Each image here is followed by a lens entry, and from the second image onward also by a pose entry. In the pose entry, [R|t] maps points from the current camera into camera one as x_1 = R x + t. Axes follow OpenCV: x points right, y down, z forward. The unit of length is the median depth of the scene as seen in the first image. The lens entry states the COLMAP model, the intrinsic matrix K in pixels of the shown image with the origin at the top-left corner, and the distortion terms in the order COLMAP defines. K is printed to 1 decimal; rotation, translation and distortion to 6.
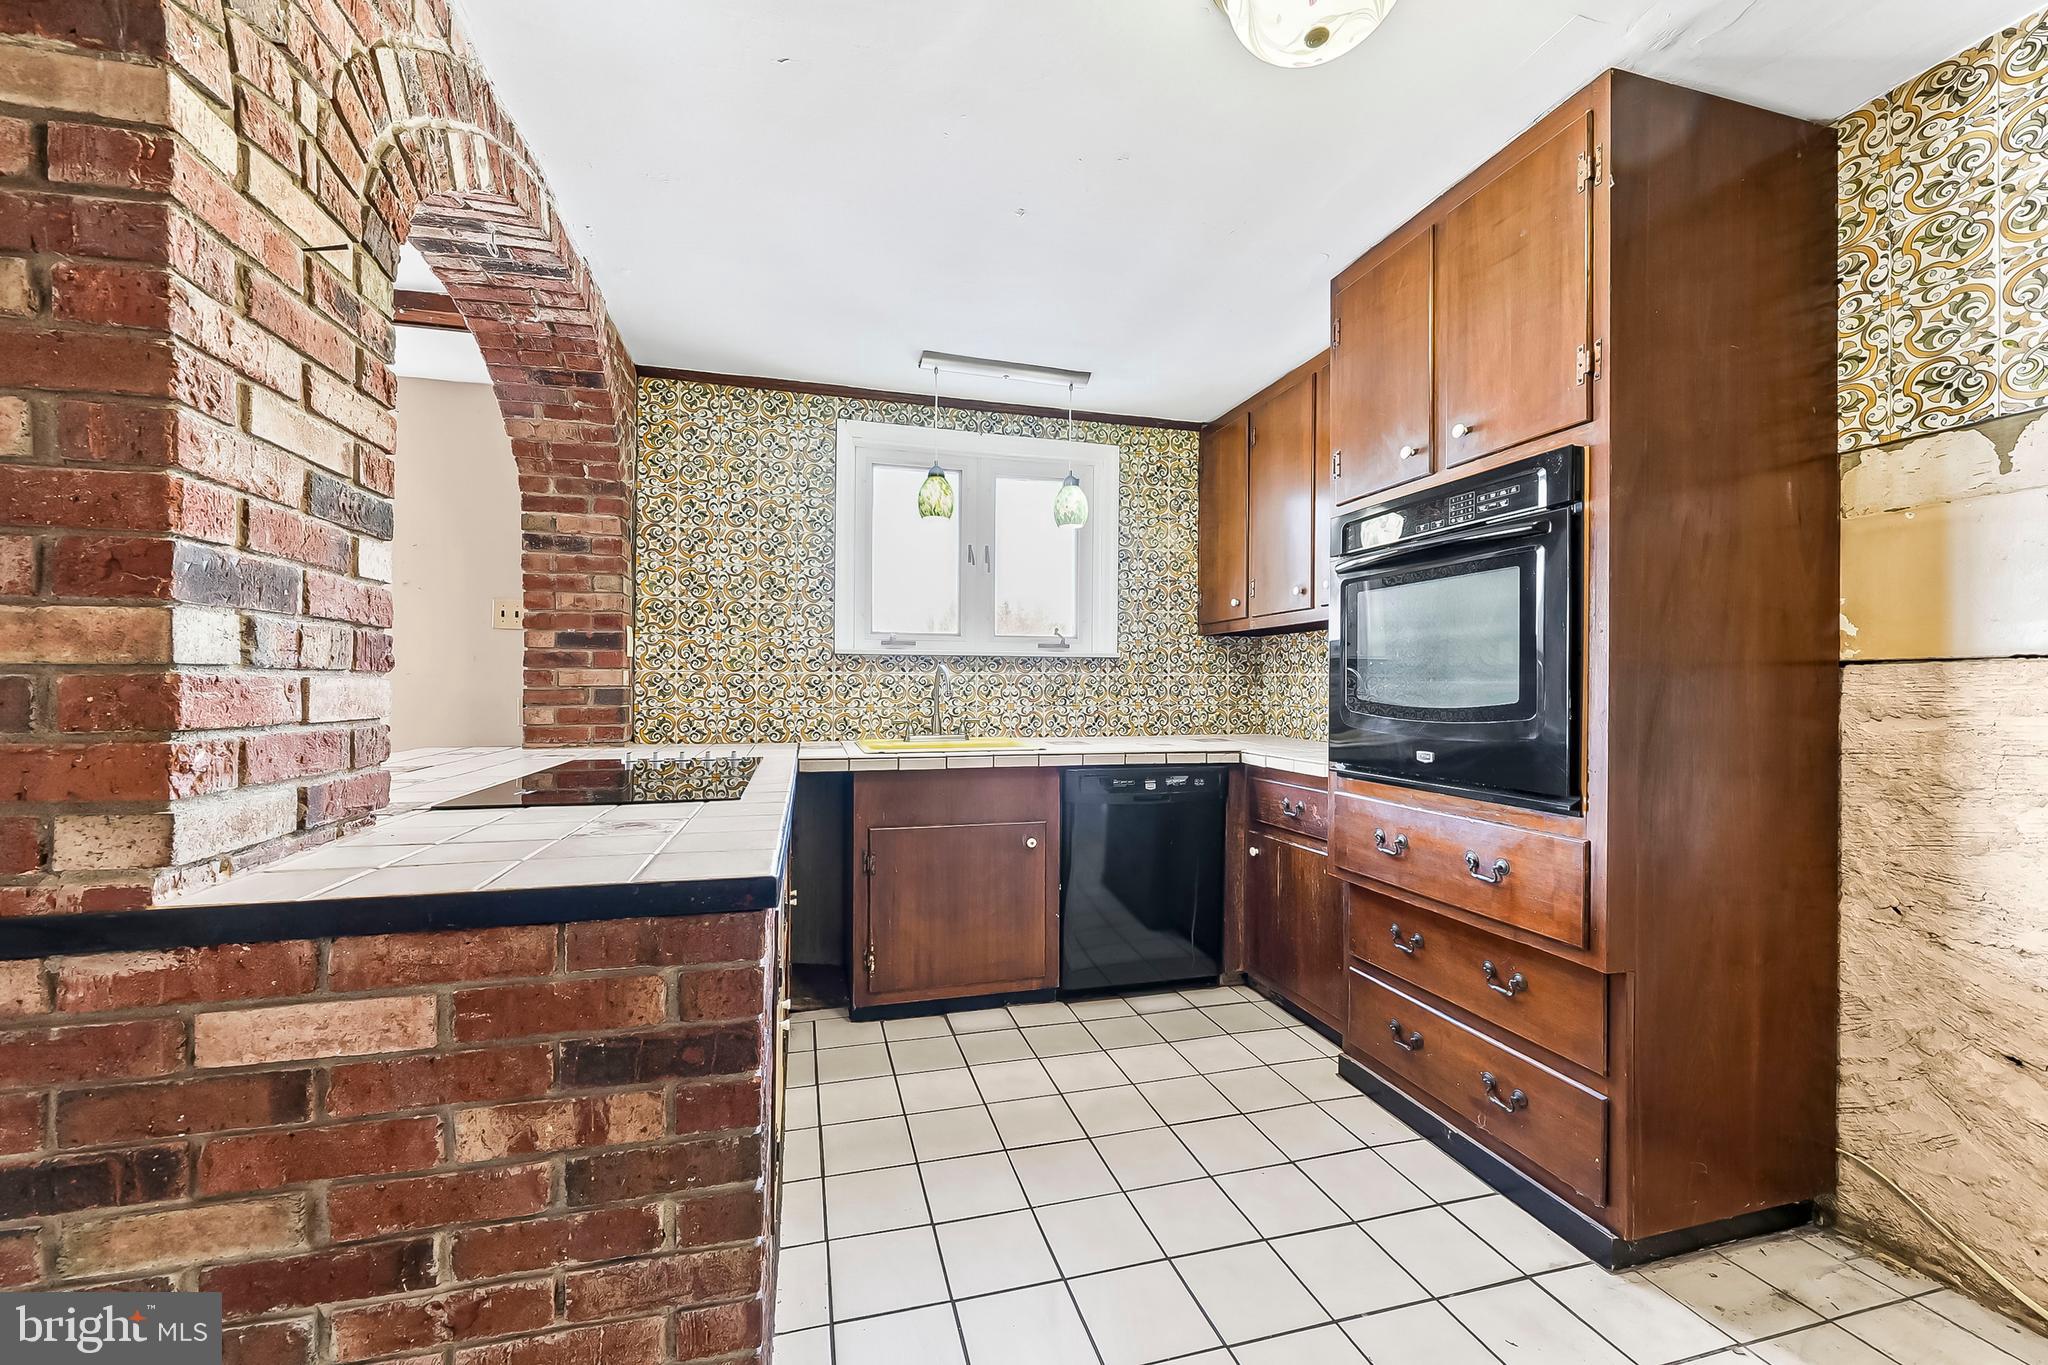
lens RADIAL K [[753.3, 0, 1011.6], [0, 753.3, 683.7], [0, 0, 1]] dist [-0.000070, -0.000566]
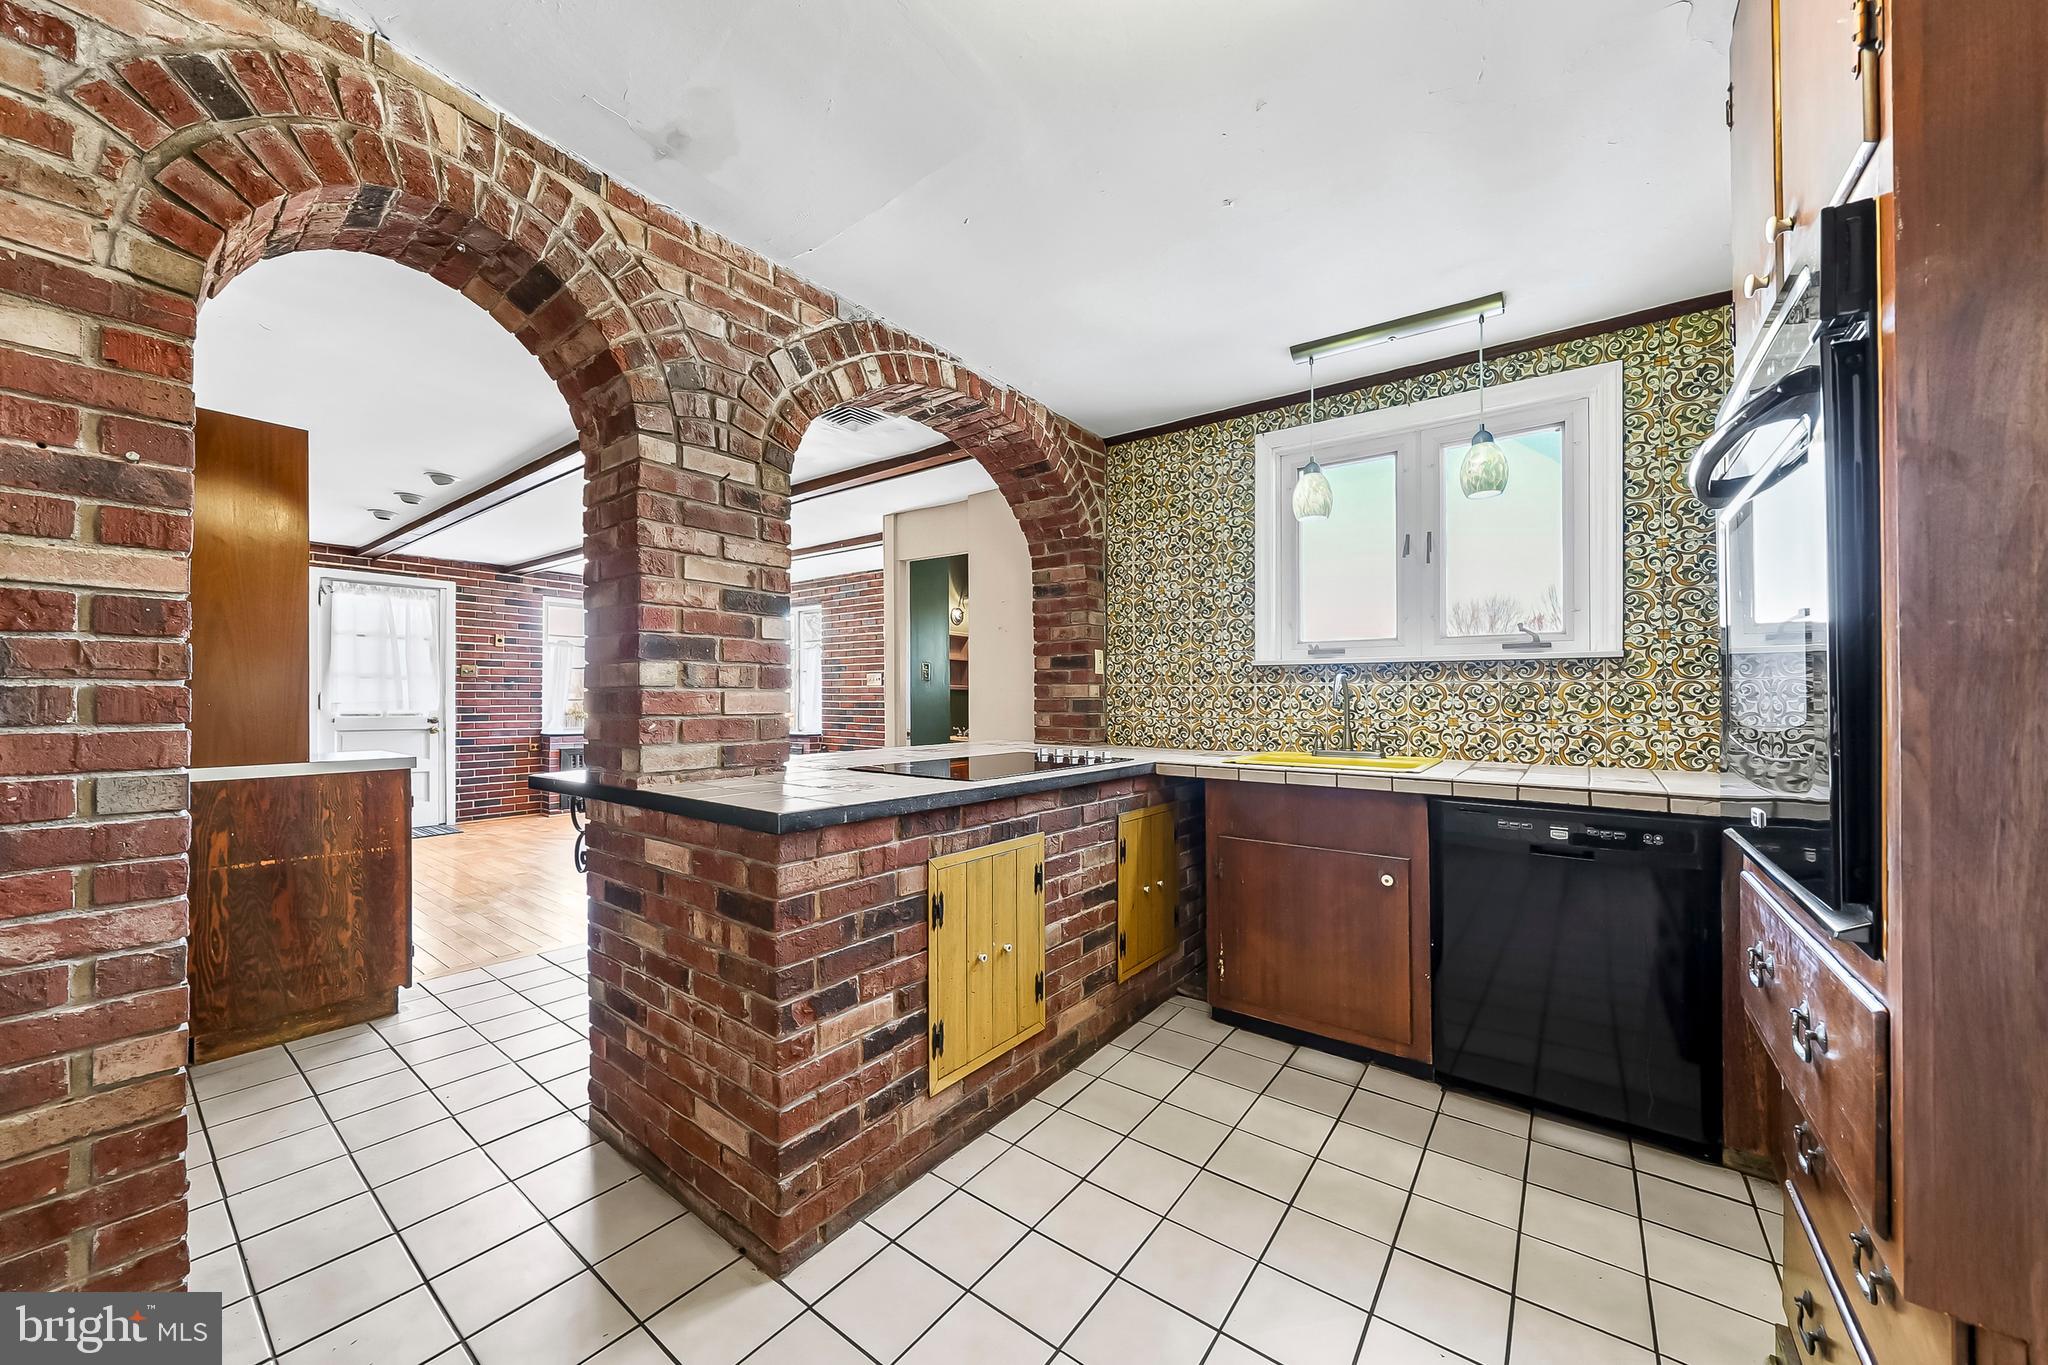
lens RADIAL K [[753.3, 0, 1026.3], [0, 753.3, 692.9], [0, 0, 1]] dist [-0.000070, -0.000566]
pose [[0.619111, -0.006177, -0.785279, 0.416732], [0.001377, 0.999976, -0.006780, 0.003619], [0.785302, 0.003116, 0.619105, 0.139935]]
